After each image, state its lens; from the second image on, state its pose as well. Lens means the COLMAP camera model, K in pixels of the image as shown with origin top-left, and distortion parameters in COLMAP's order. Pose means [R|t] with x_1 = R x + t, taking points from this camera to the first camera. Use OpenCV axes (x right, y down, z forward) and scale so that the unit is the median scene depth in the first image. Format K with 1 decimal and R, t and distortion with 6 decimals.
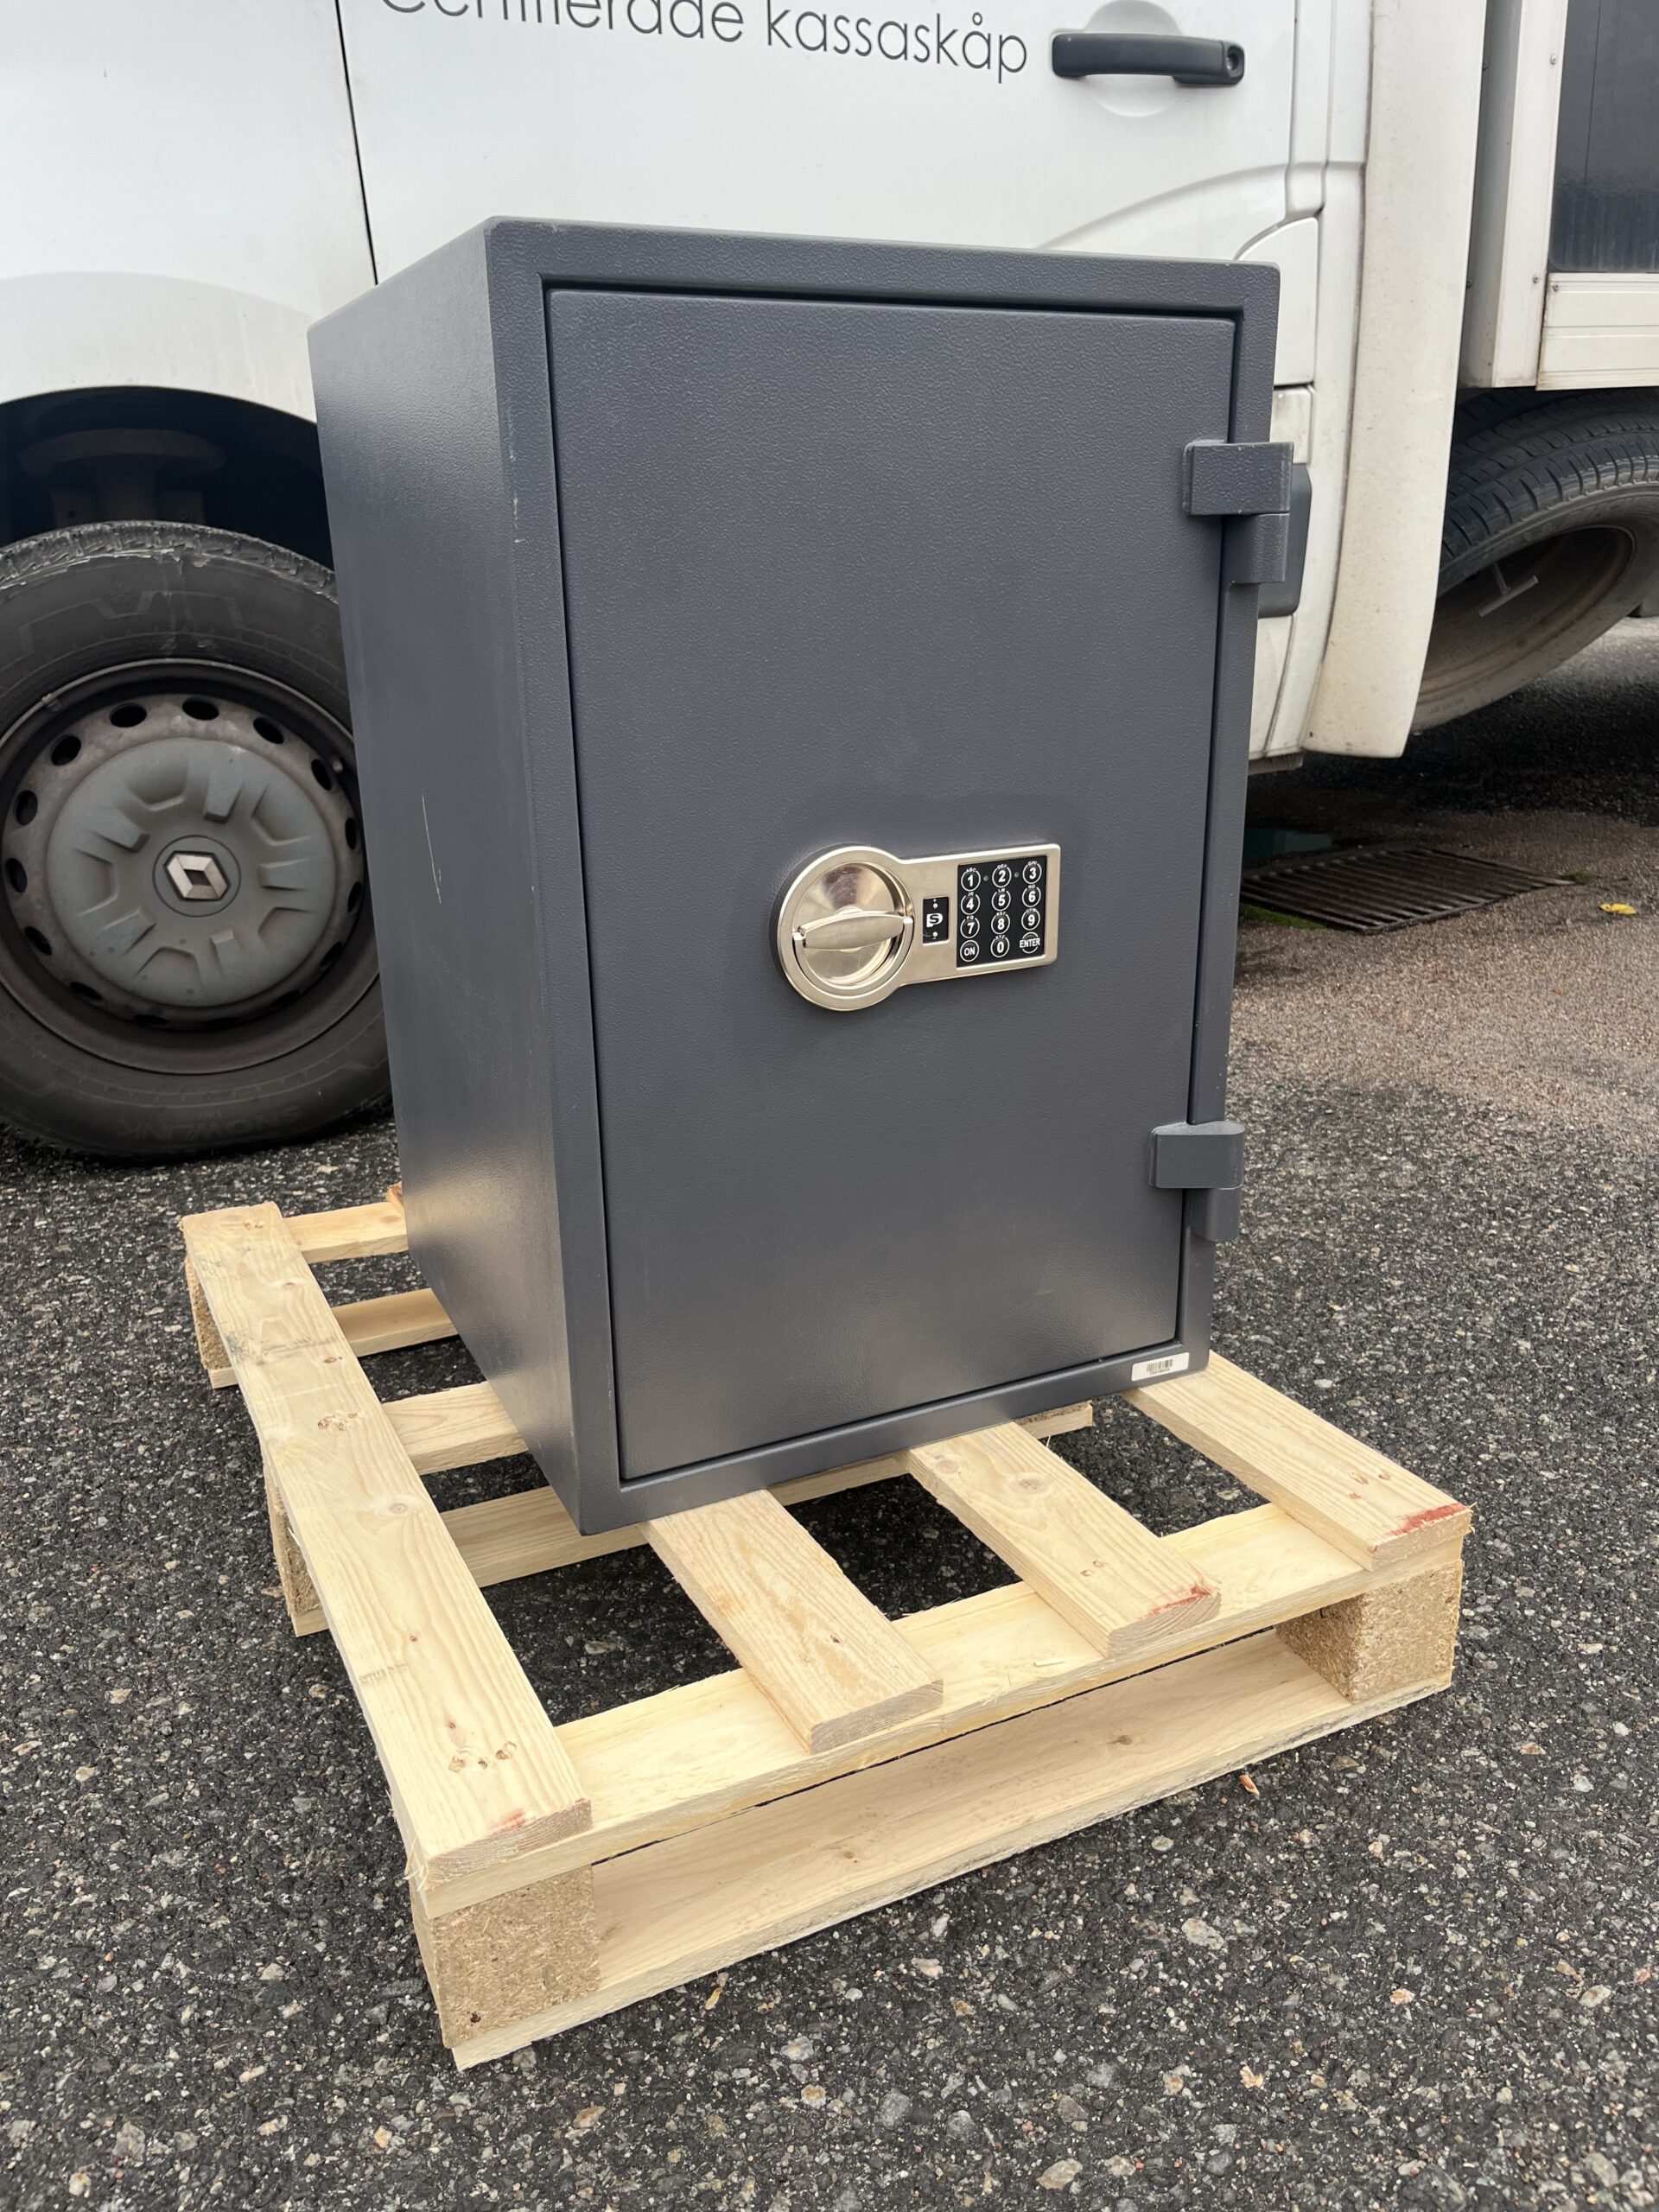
lens RADIAL K [[1660.5, 0, 827.1], [0, 1660.5, 1091.3], [0, 0, 1]] dist [0.067496, -0.102361]
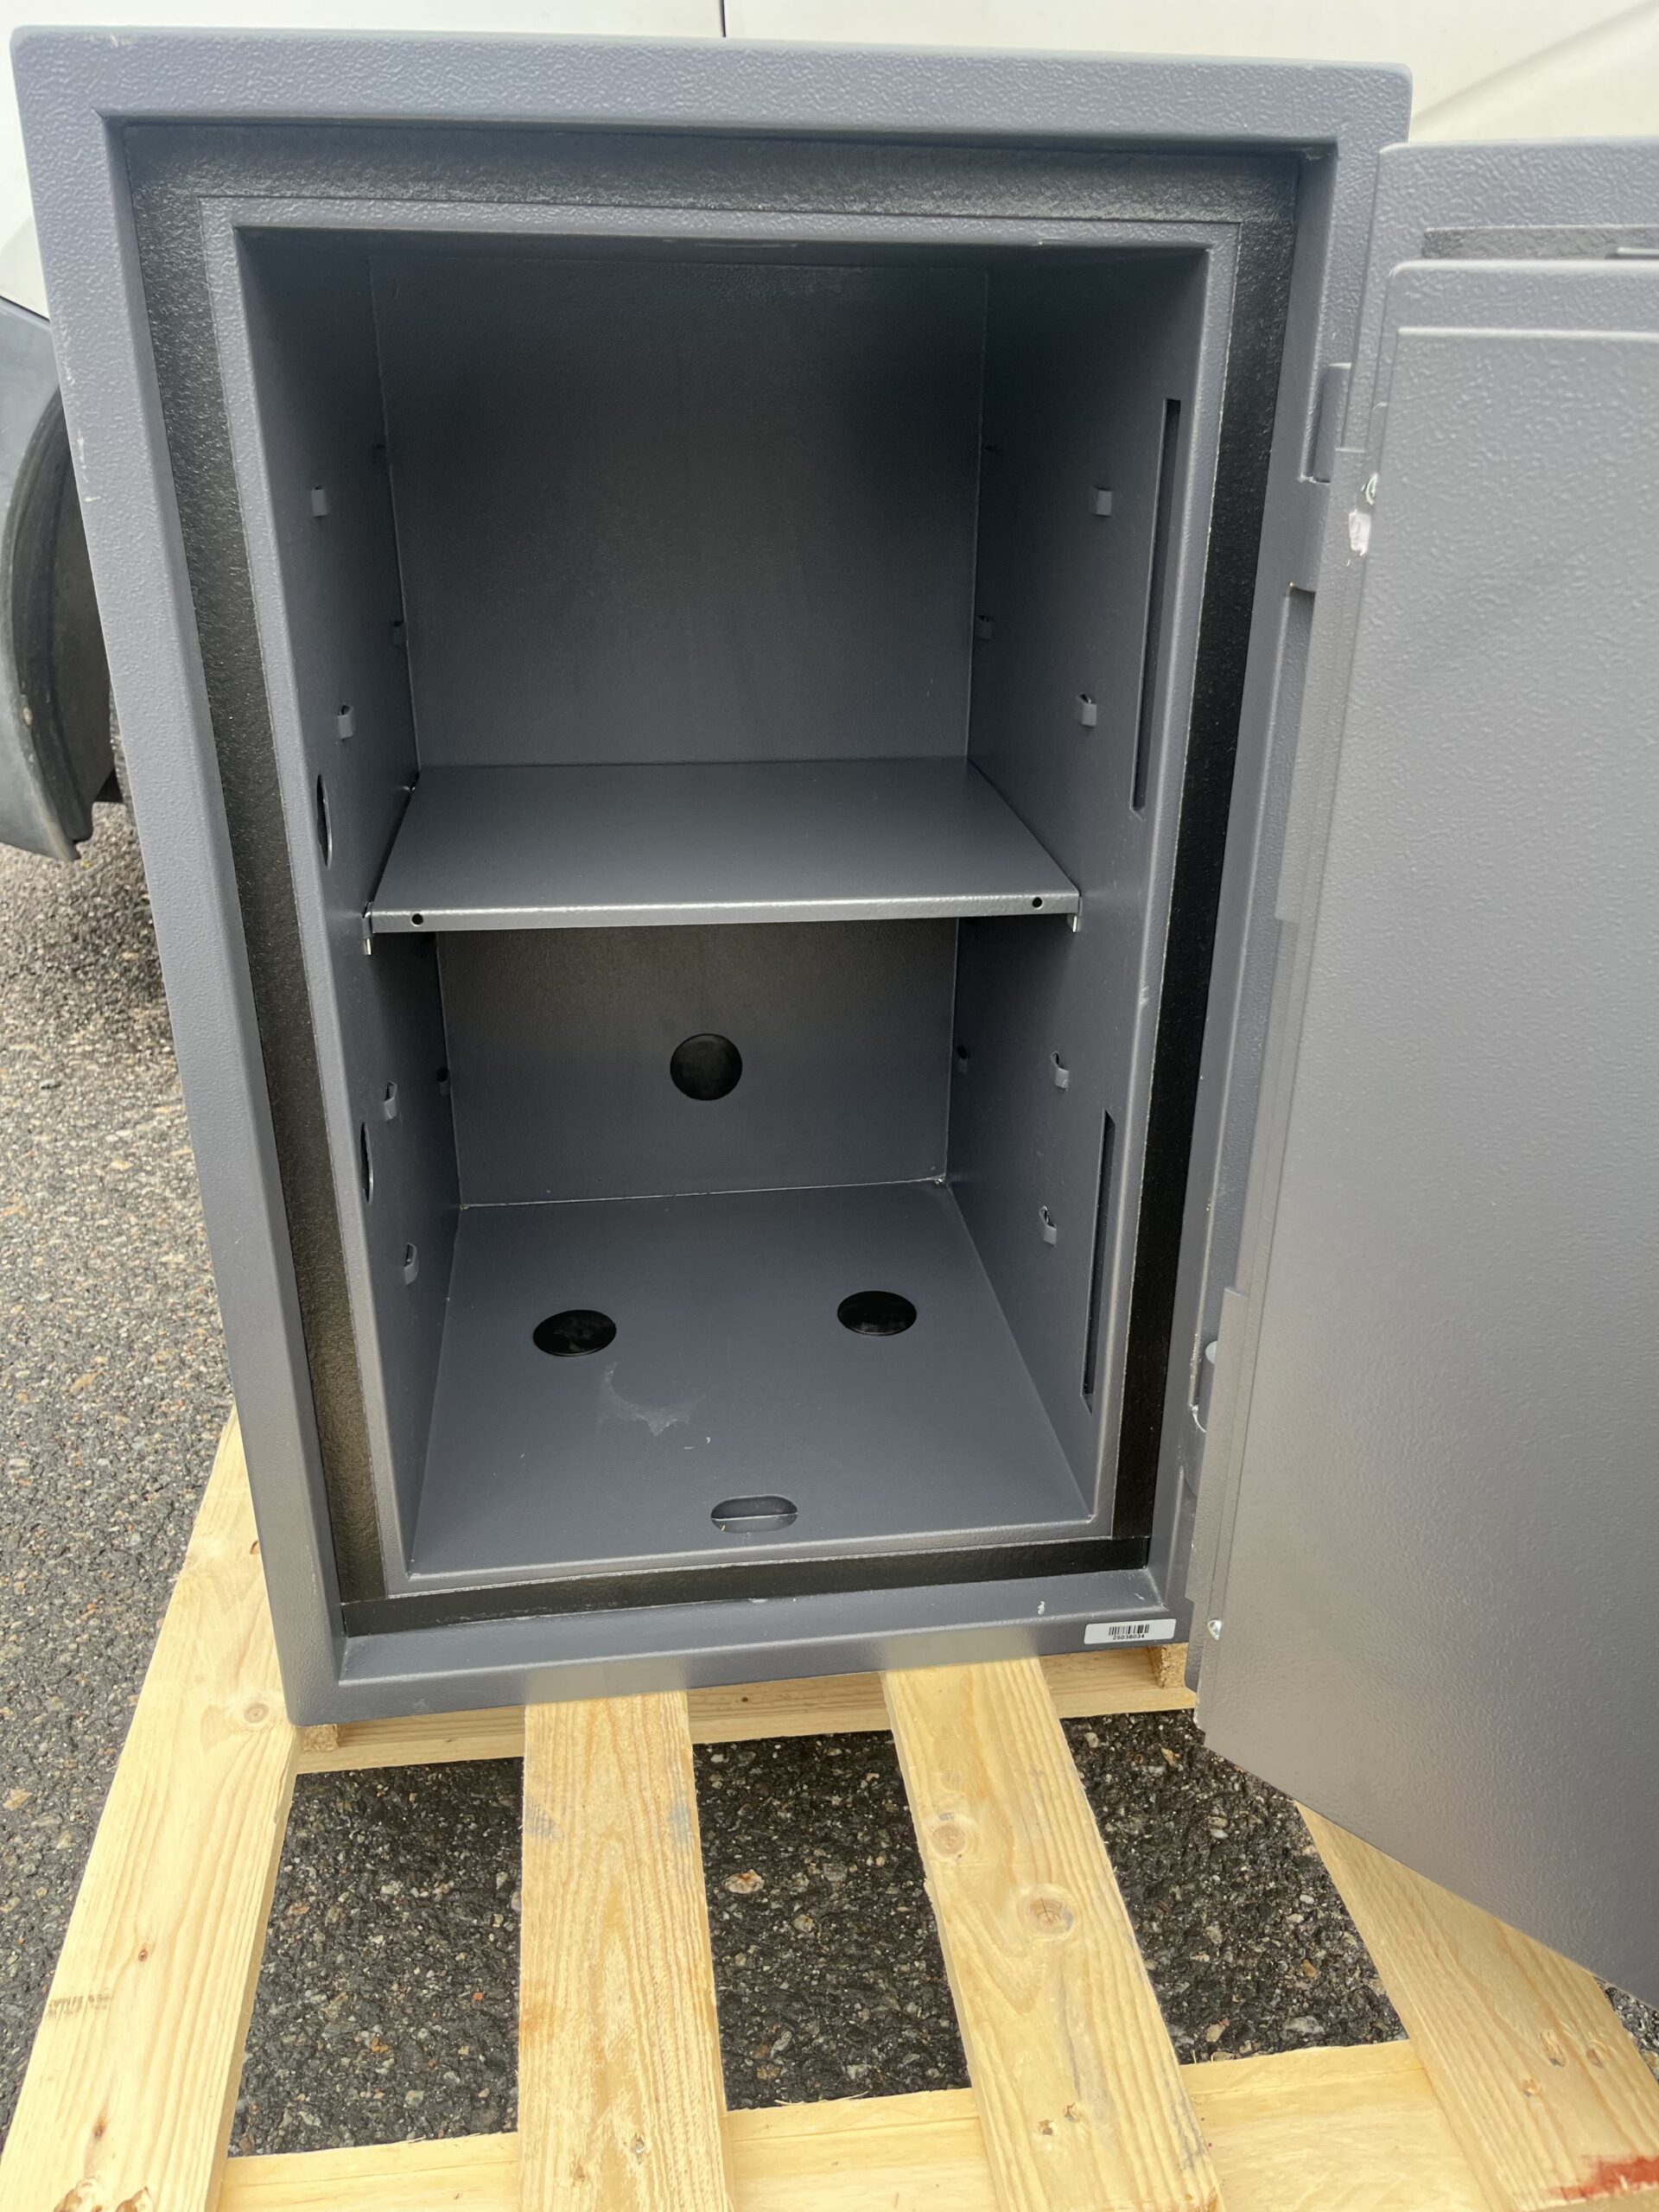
lens RADIAL K [[1660.5, 0, 829.7], [0, 1660.5, 1093.3], [0, 0, 1]] dist [0.067496, -0.102361]
pose [[0.935717, 0.165795, -0.311363, 0.202775], [-0.131737, 0.983044, 0.127553, -0.183862], [0.327231, -0.078336, 0.941692, 0.372176]]
